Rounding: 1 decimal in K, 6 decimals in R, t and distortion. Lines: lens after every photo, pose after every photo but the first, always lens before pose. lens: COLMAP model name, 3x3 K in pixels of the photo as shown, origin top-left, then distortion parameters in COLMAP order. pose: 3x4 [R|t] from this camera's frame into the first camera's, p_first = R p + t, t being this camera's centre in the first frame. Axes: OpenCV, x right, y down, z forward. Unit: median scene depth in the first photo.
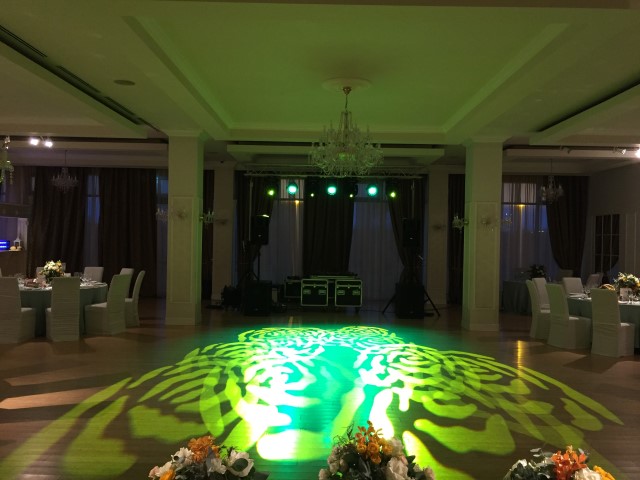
lens RADIAL K [[586.0, 0, 320.0], [0, 586.0, 240.0], [0, 0, 1]] dist [0.000476, -0.001059]
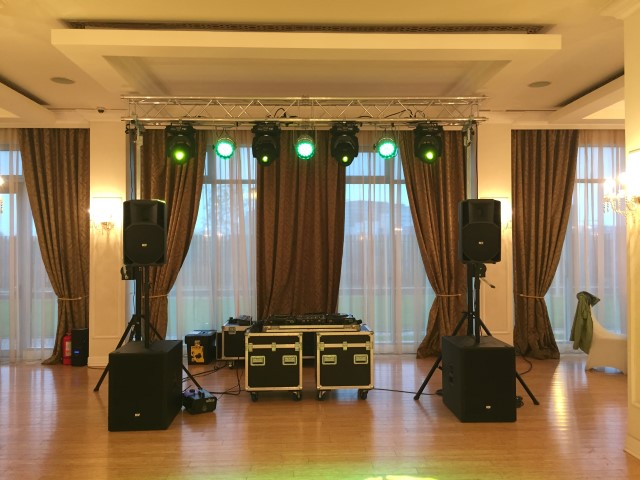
lens RADIAL K [[586.0, 0, 320.0], [0, 586.0, 240.0], [0, 0, 1]] dist [0.000476, -0.001059]
pose [[0.998885, -0.021960, 0.041791, 0.010916], [0.022651, 0.999613, -0.016137, -0.000767], [-0.041420, 0.017066, 0.998996, 0.536666]]
